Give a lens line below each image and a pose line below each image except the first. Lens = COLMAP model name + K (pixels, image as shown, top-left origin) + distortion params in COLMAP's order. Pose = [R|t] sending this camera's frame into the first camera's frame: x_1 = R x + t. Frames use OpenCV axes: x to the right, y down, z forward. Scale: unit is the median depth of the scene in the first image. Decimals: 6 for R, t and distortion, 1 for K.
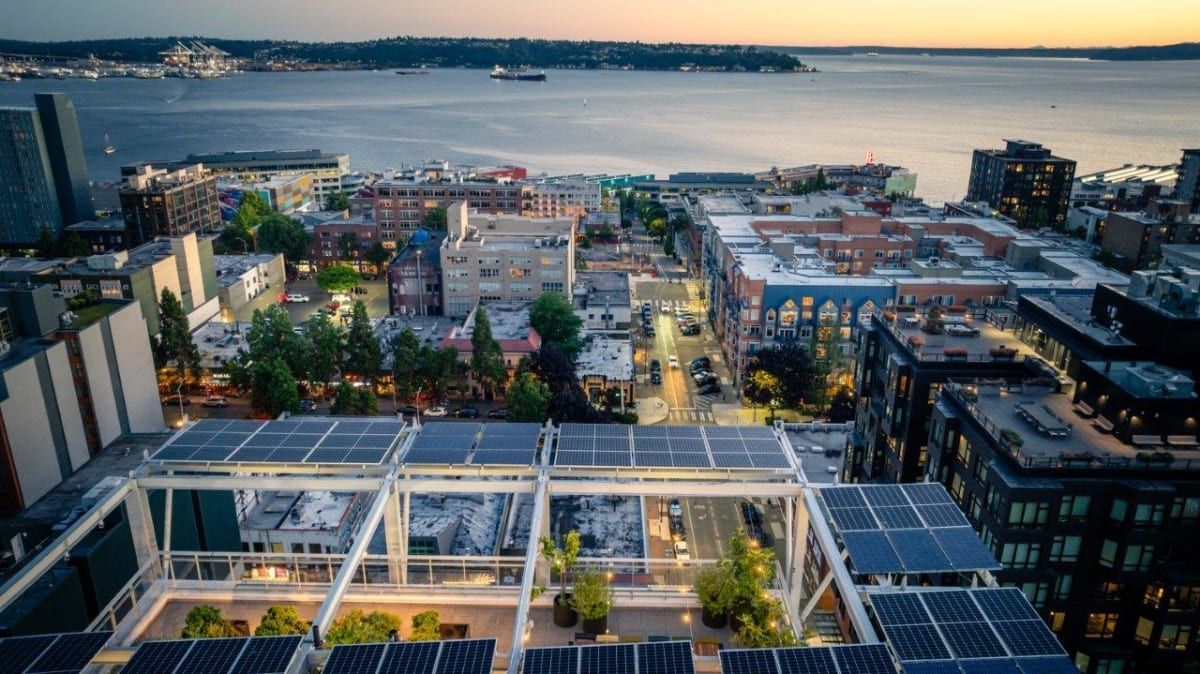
lens RADIAL K [[844.8, 0, 600.0], [0, 844.8, 337.0], [0, 0, 1]] dist [0.000669, 0.004031]
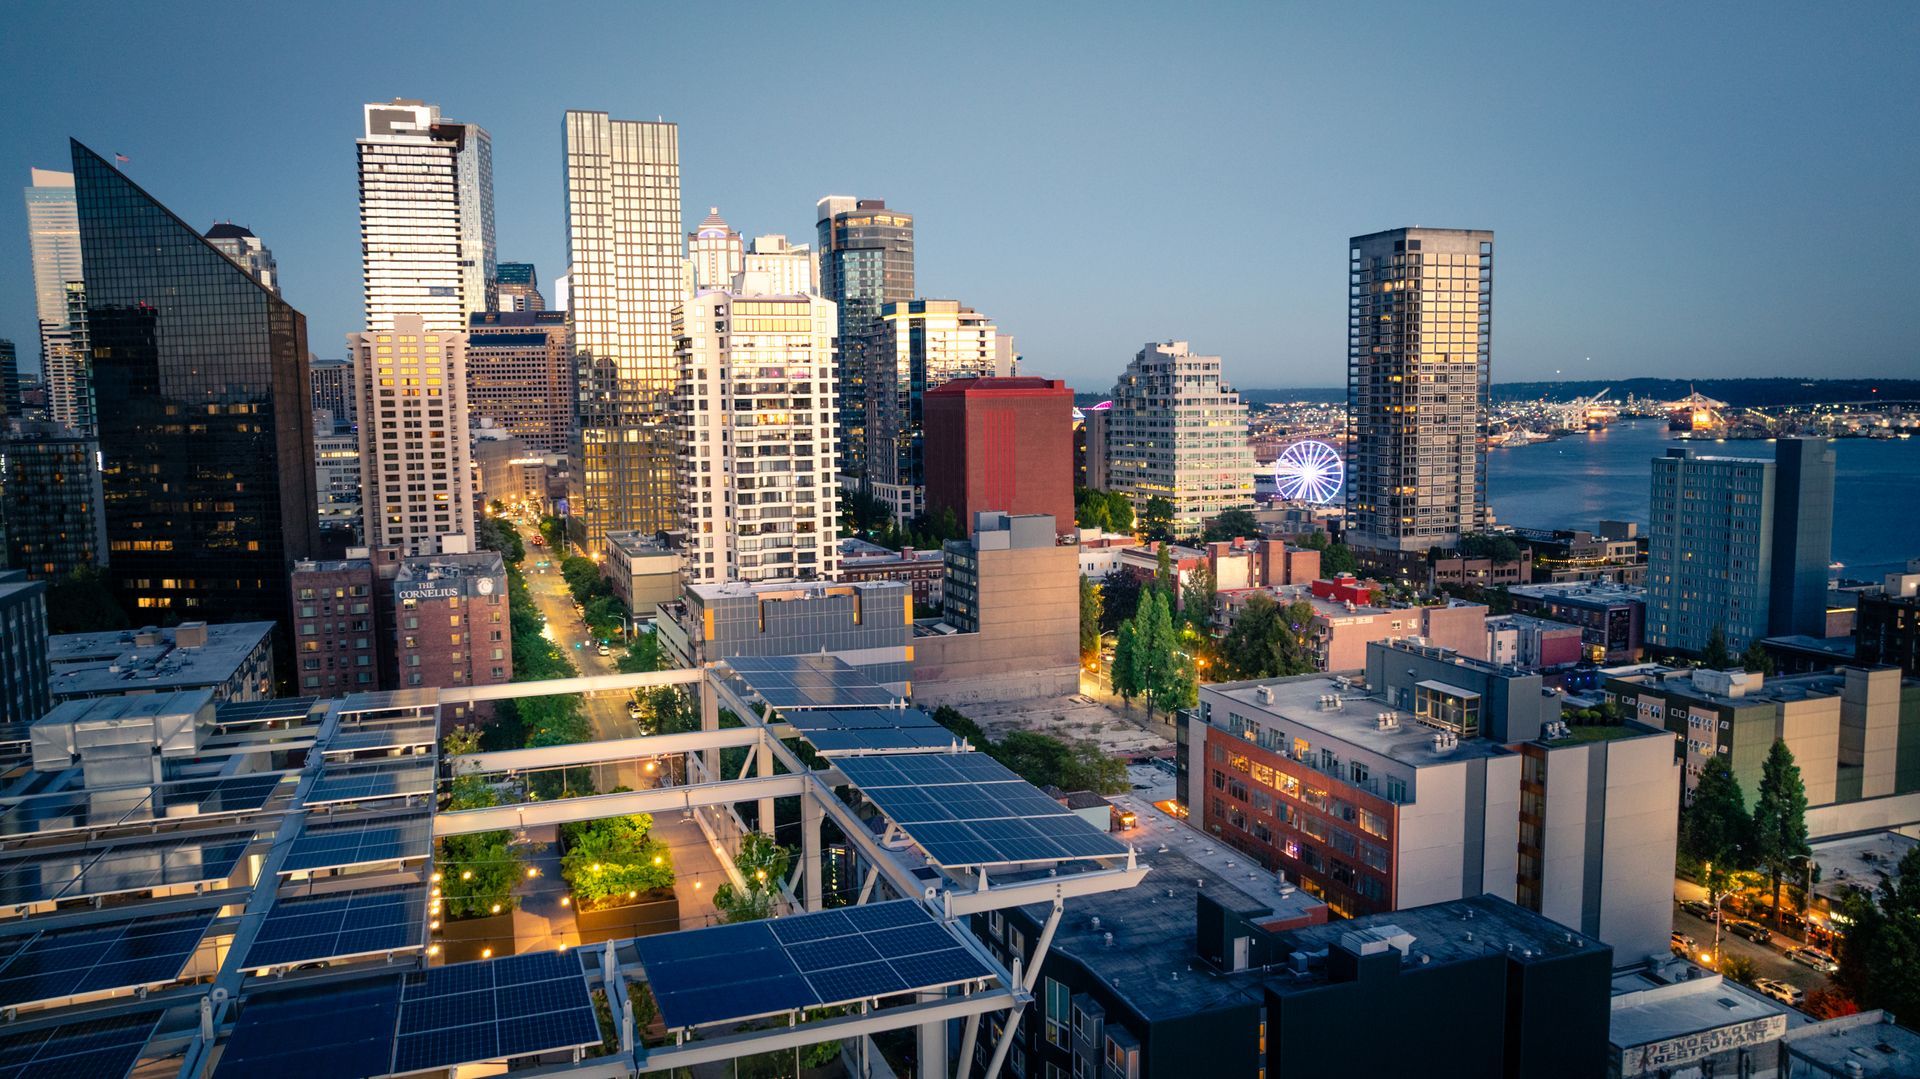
lens RADIAL K [[1351.7, 0, 960.0], [0, 1351.7, 539.5], [0, 0, 1]] dist [0.000669, 0.004031]
pose [[0.355812, 0.085549, -0.930634, 0.145792], [-0.289626, 0.956869, -0.022773, -0.003935], [0.888546, 0.277638, 0.365243, 0.097573]]
